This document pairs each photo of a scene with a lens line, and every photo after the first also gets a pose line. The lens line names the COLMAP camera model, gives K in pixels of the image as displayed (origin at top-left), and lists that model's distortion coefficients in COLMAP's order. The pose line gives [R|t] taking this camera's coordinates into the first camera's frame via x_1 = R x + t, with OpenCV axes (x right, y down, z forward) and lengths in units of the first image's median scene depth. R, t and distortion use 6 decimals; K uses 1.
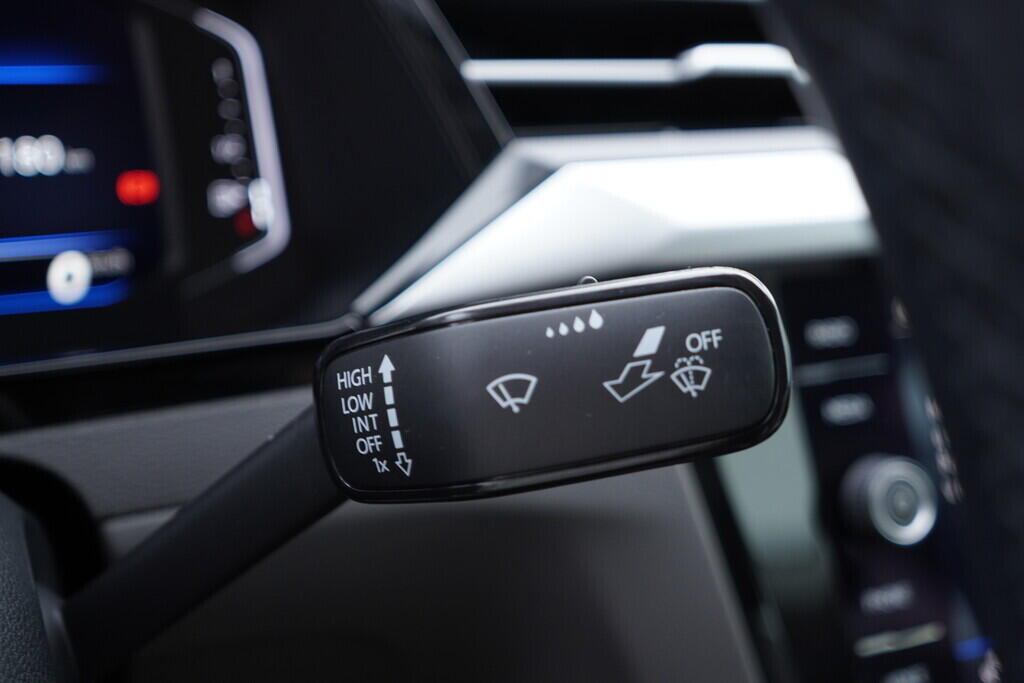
lens RADIAL K [[1047.0, 0, 511.5], [0, 1047.0, 341.9], [0, 0, 1]] dist [-0.002004, 0.000000]
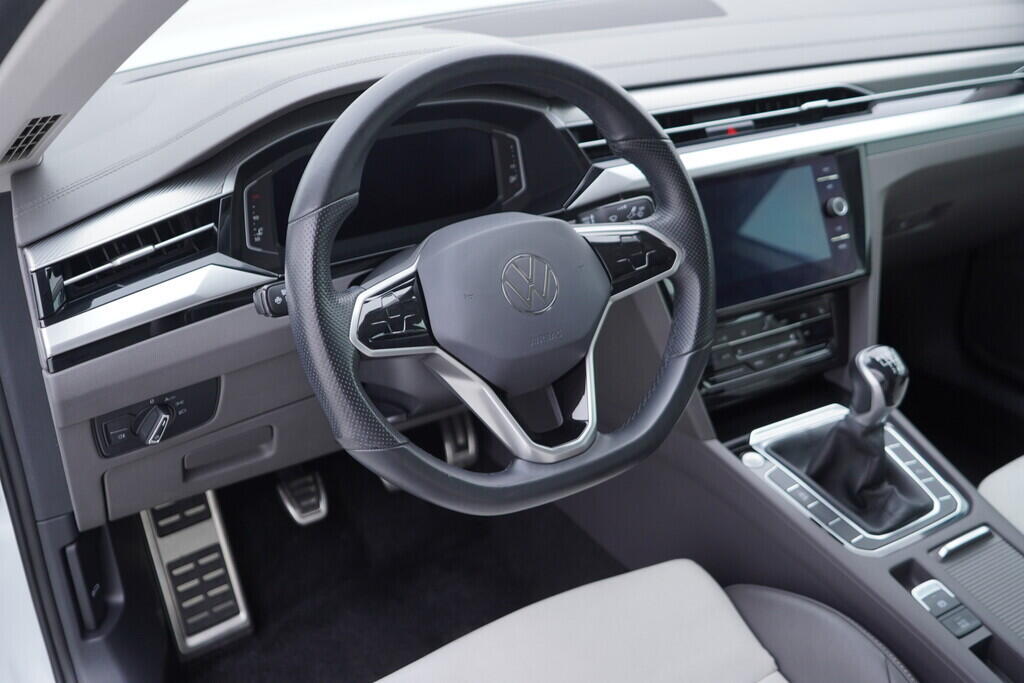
lens RADIAL K [[1047.0, 0, 514.6], [0, 1047.0, 347.8], [0, 0, 1]] dist [-0.002004, 0.000000]
pose [[0.994576, -0.086179, 0.058243, -0.791951], [0.078194, 0.988725, 0.127703, -0.028268], [-0.068591, -0.122456, 0.990101, -4.120195]]
